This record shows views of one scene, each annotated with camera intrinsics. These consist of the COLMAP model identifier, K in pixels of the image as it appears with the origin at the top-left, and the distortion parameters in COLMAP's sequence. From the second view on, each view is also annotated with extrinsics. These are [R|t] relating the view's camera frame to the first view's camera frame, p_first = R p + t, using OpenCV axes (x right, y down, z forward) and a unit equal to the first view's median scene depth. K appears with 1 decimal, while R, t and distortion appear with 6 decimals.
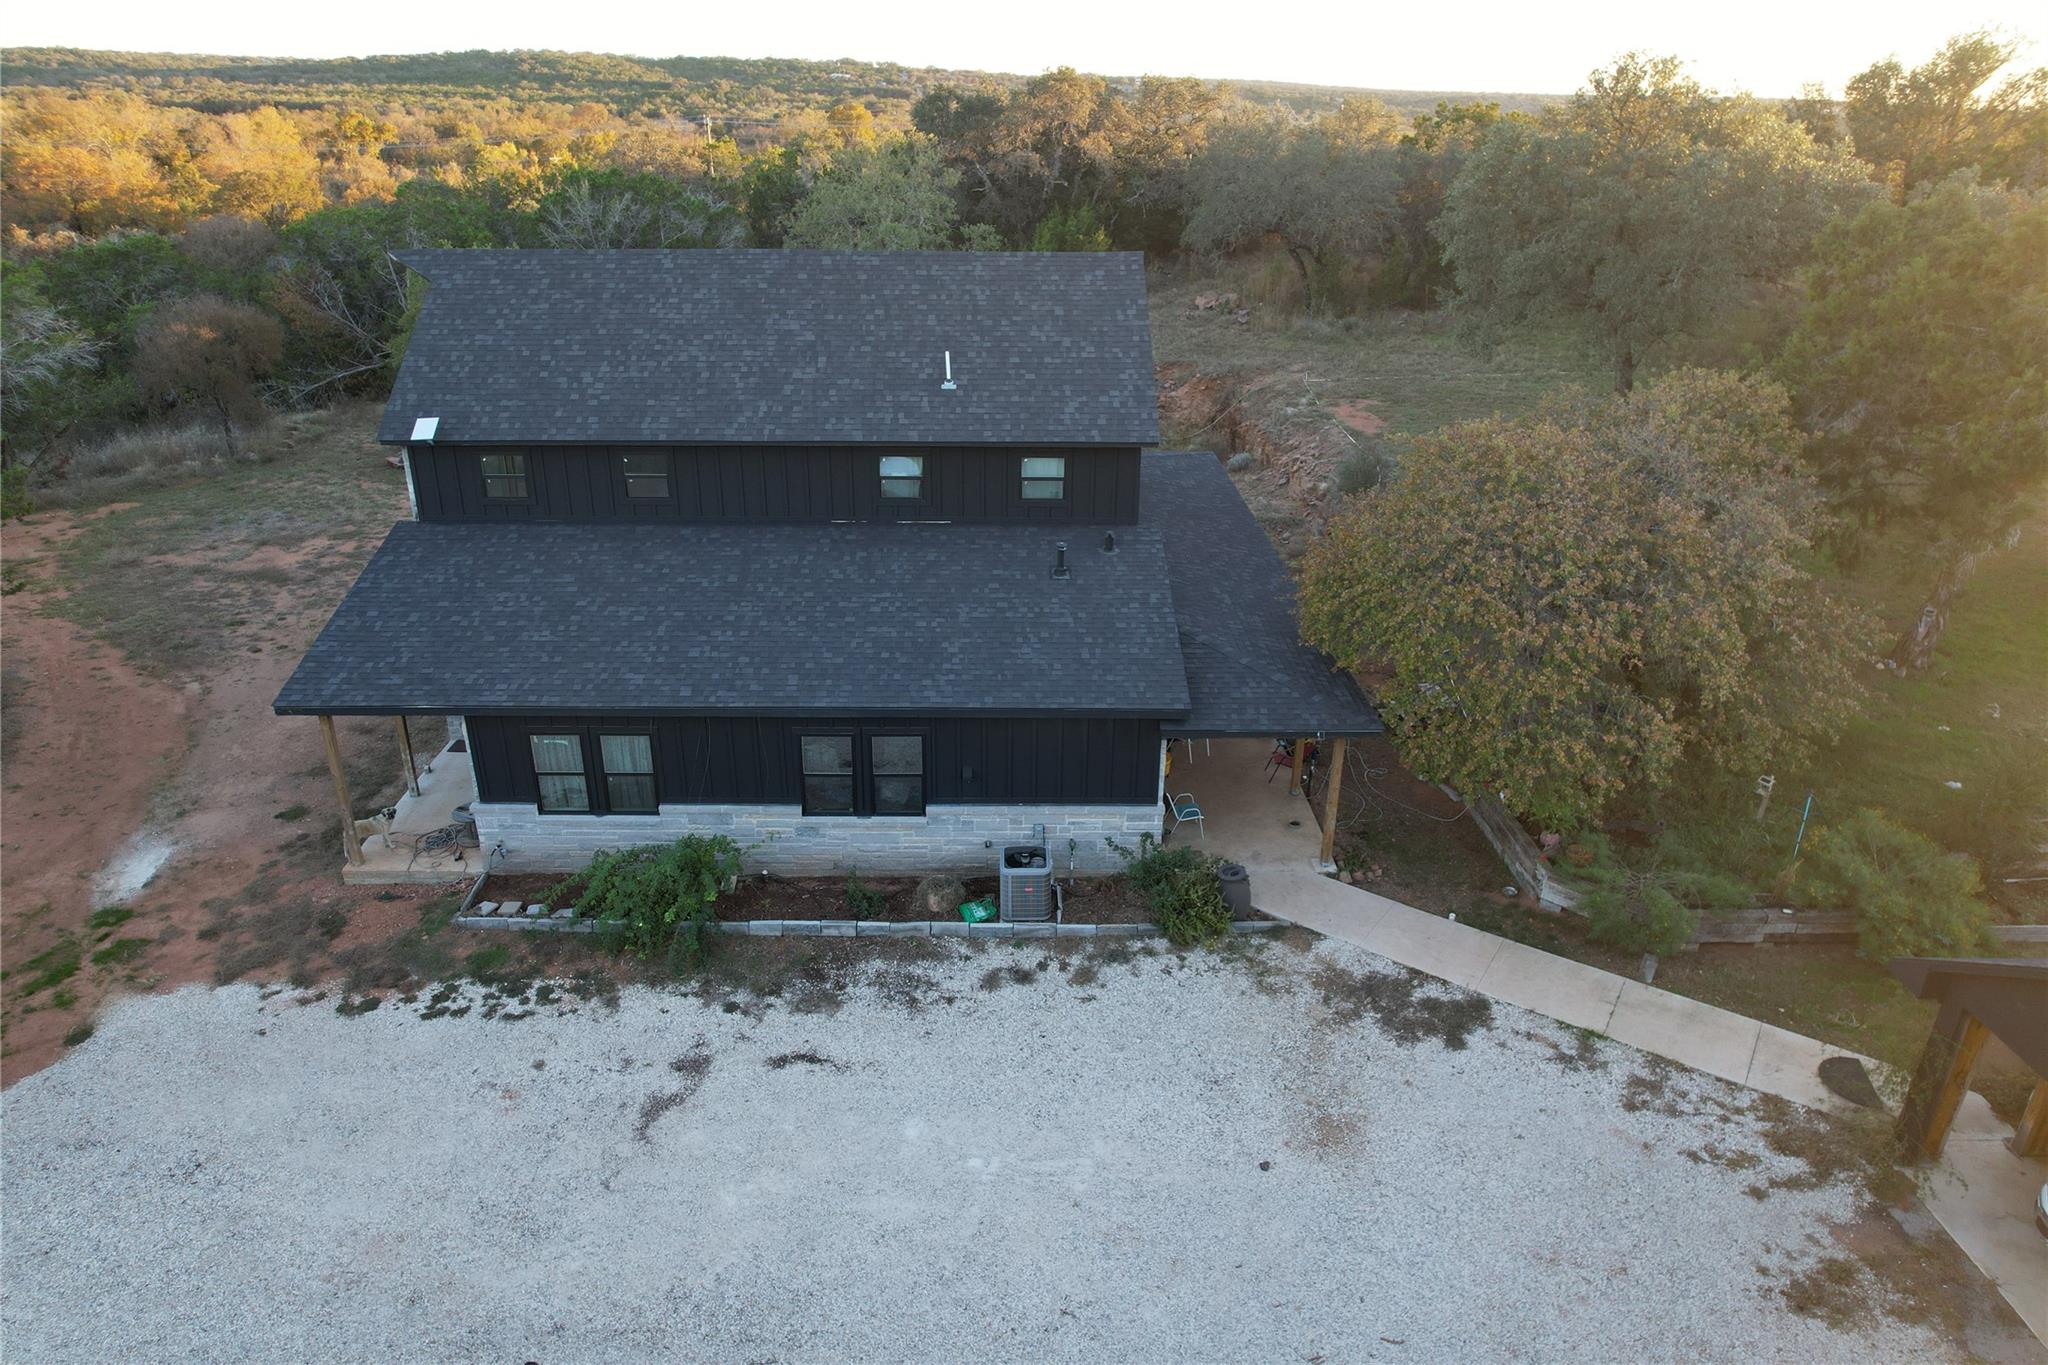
lens RADIAL K [[1312.5, 0, 1025.5], [0, 1312.5, 672.6], [0, 0, 1]] dist [-0.079554, 0.074035]
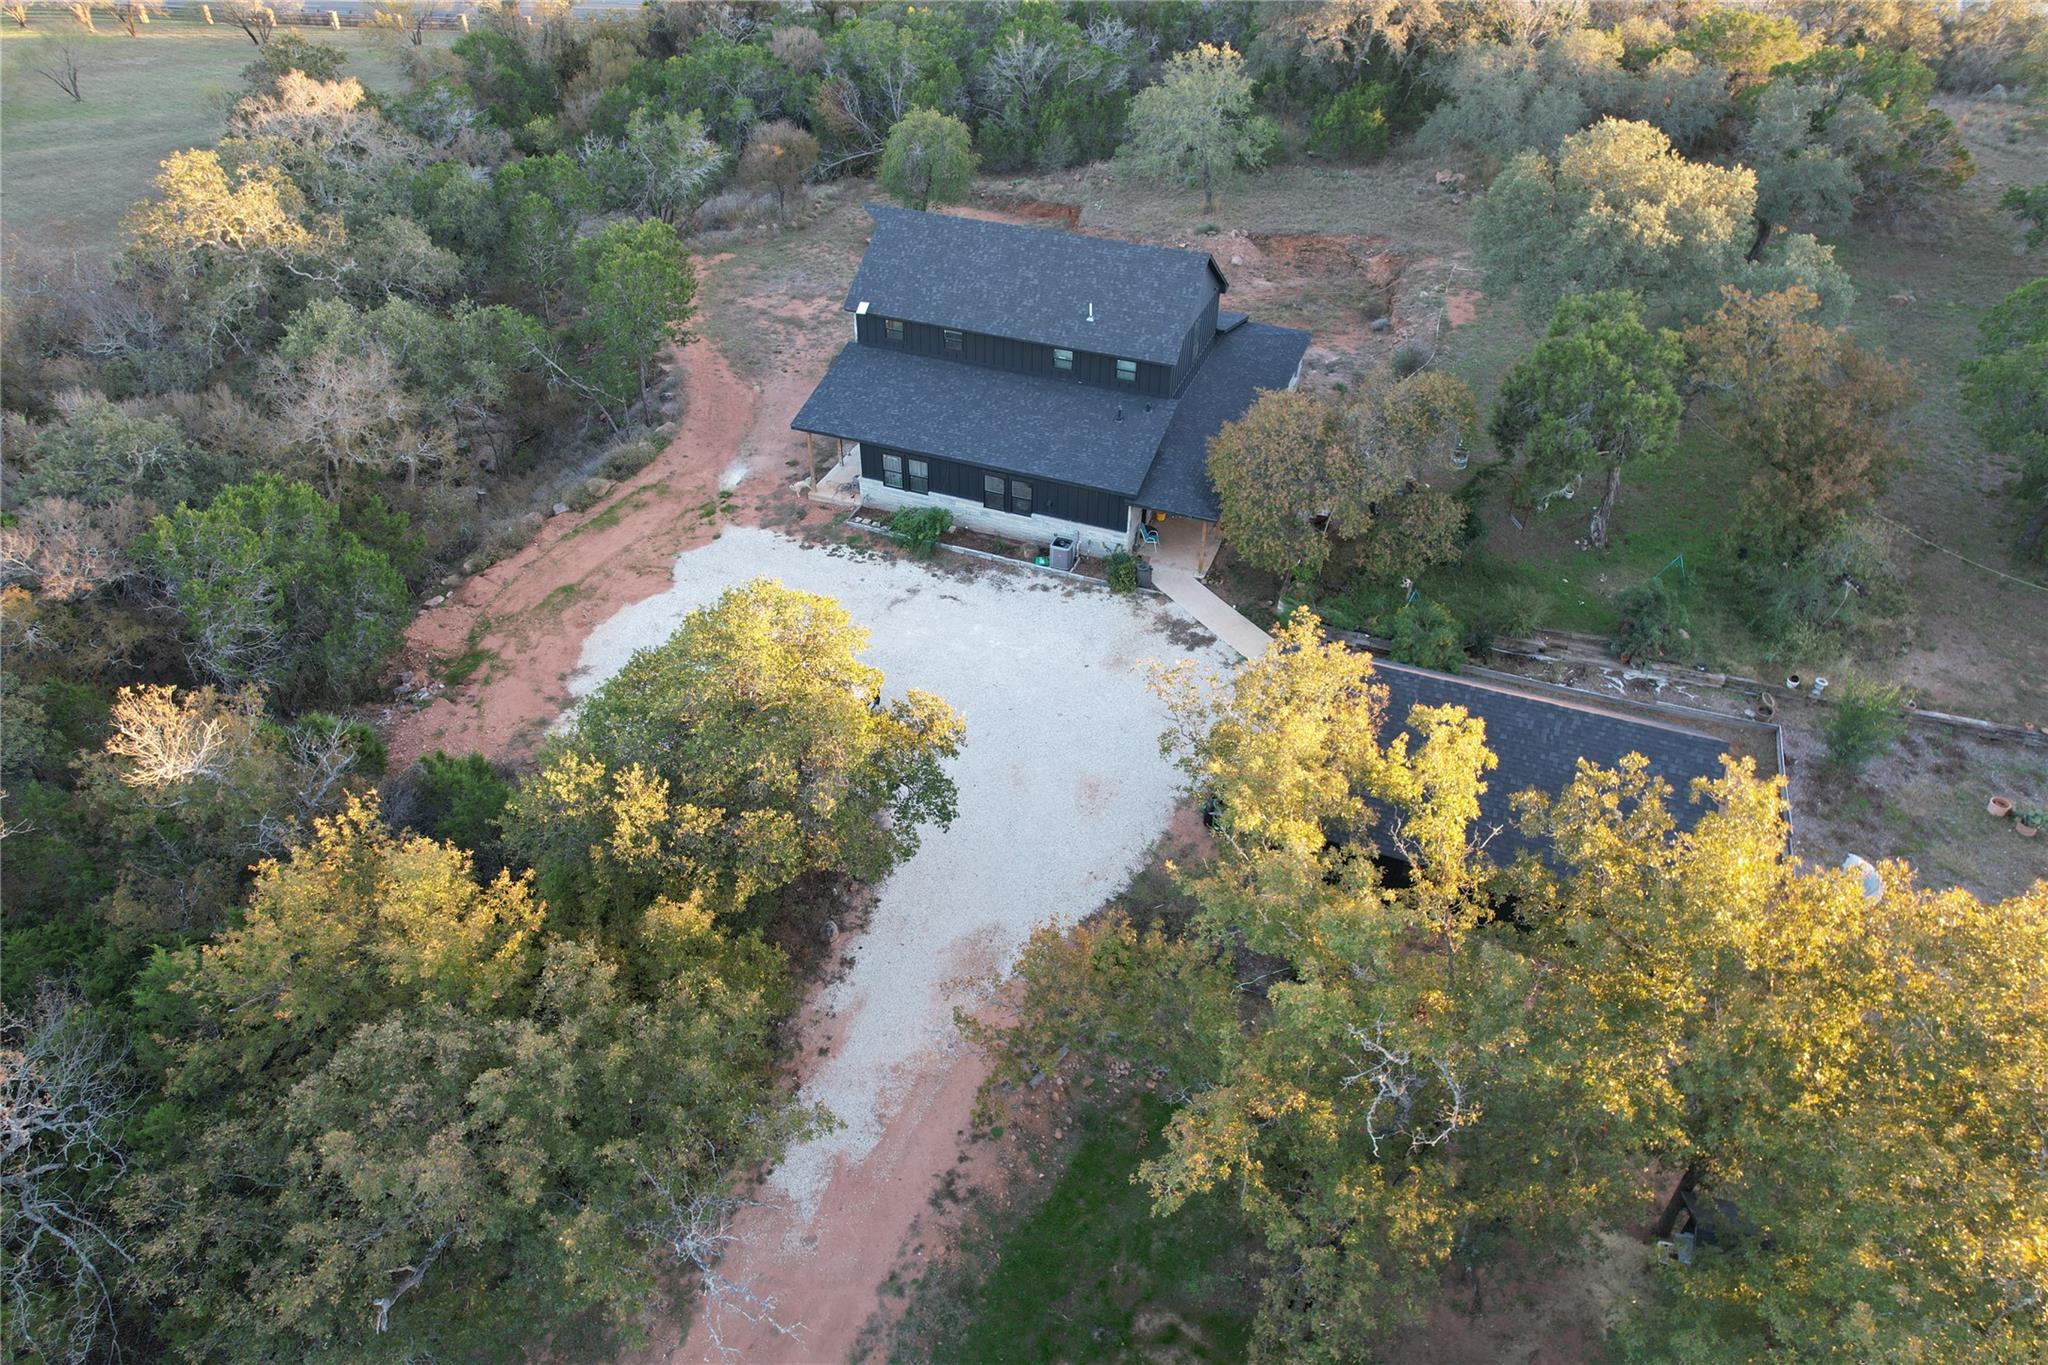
lens RADIAL K [[1312.5, 0, 1028.5], [0, 1312.5, 675.0], [0, 0, 1]] dist [-0.079554, 0.074035]
pose [[0.927196, 0.233139, -0.293178, 0.695020], [-0.152818, 0.950034, 0.272181, -0.269259], [0.341984, -0.207563, 0.916496, -1.255807]]
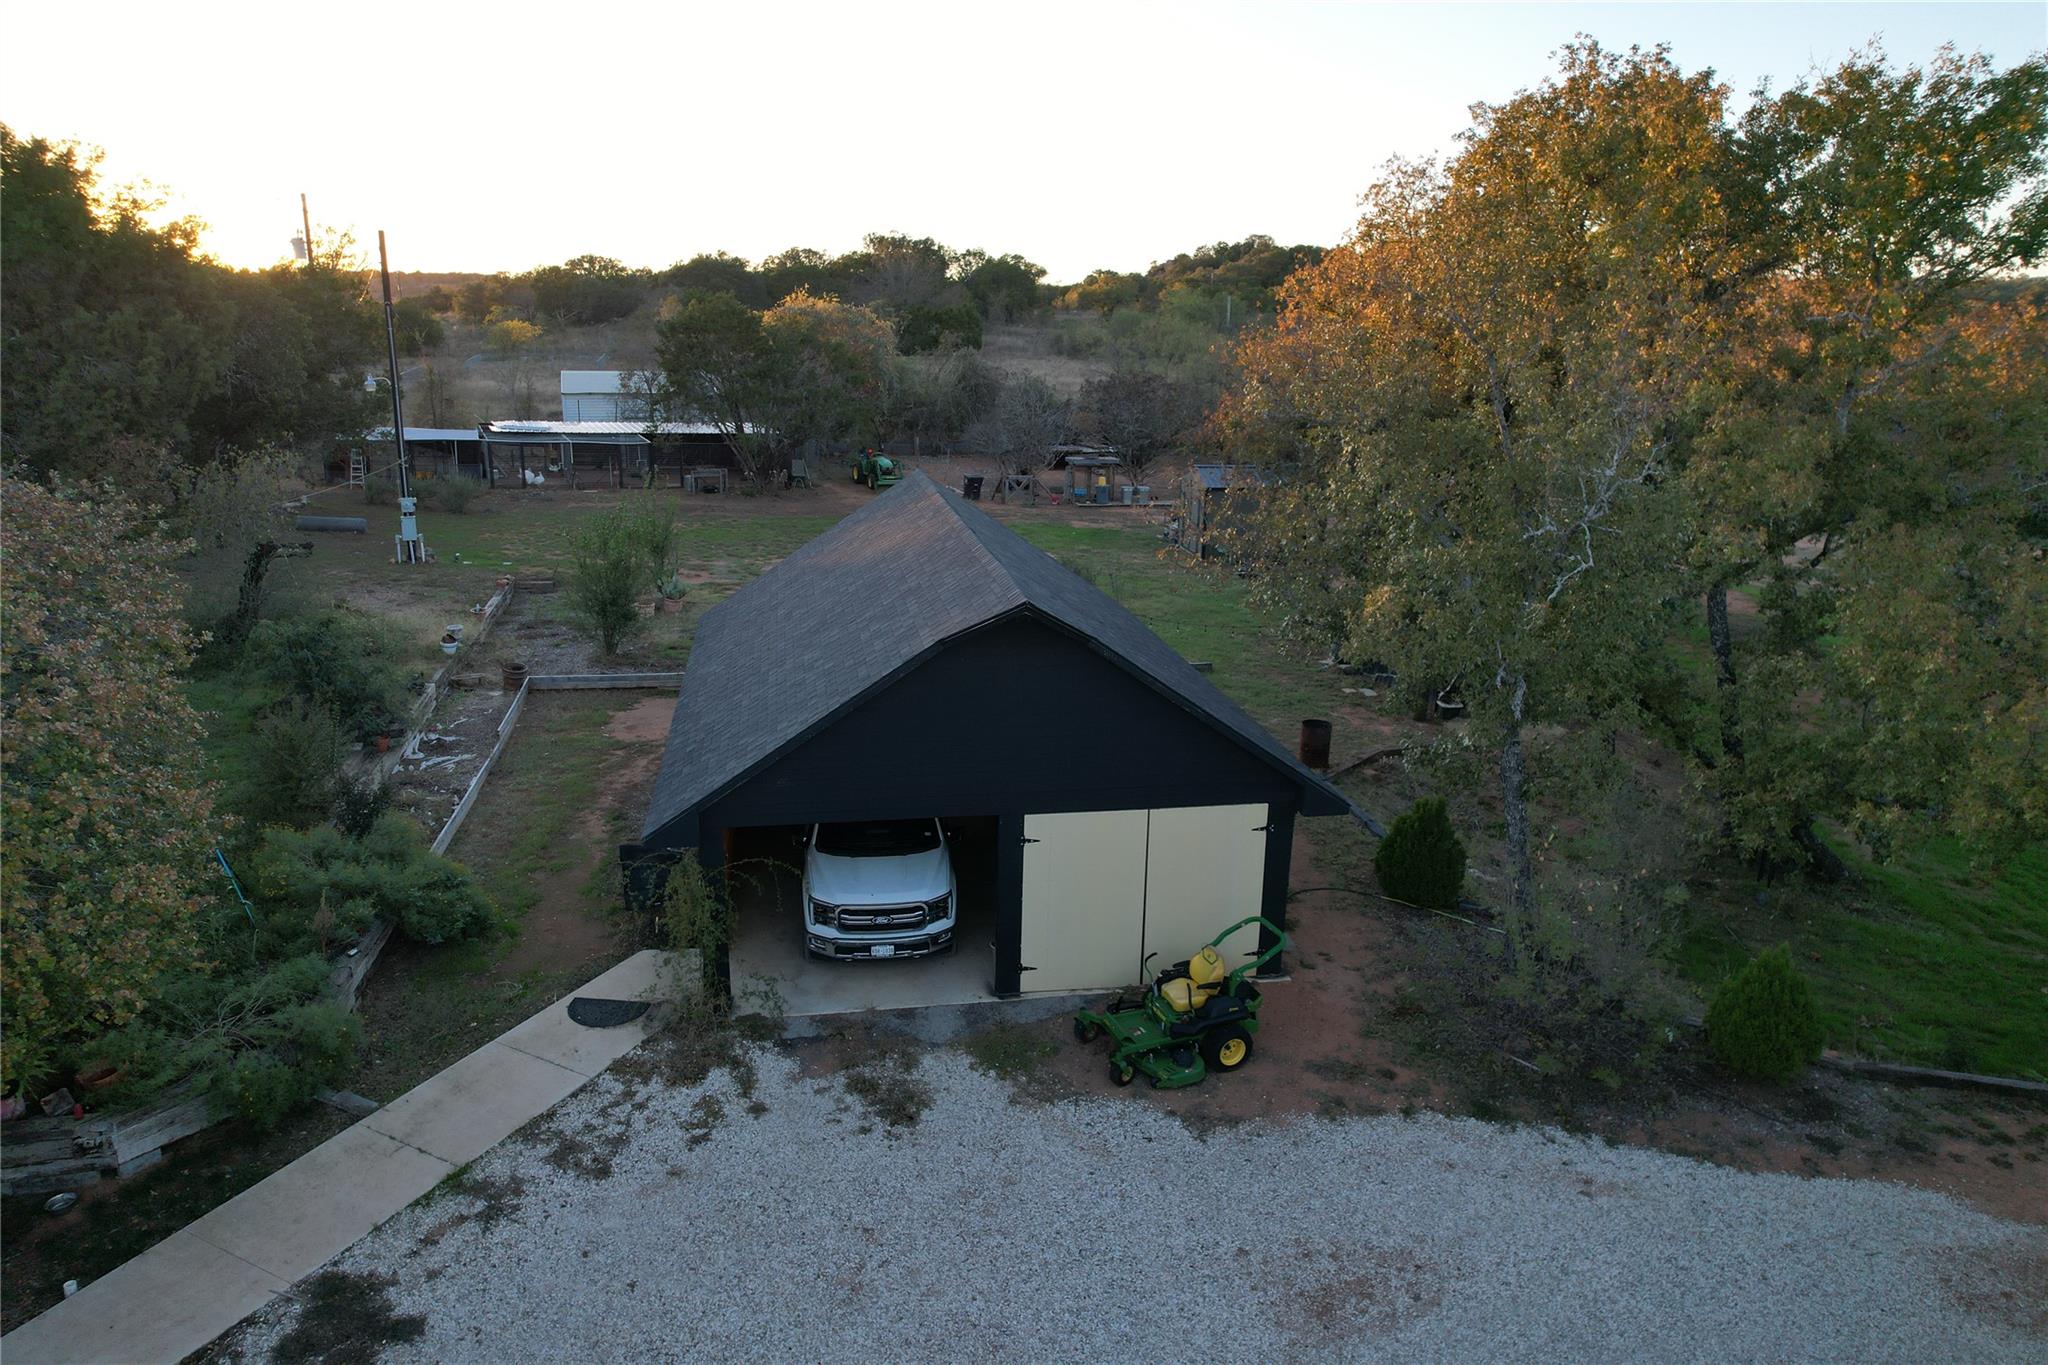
lens RADIAL K [[1312.5, 0, 1039.8], [0, 1312.5, 690.2], [0, 0, 1]] dist [-0.079554, 0.074035]
pose [[-0.172312, -0.277334, 0.945195, -0.181070], [0.371326, 0.870472, 0.323103, -0.052817], [-0.912373, 0.406650, -0.047012, 0.553831]]
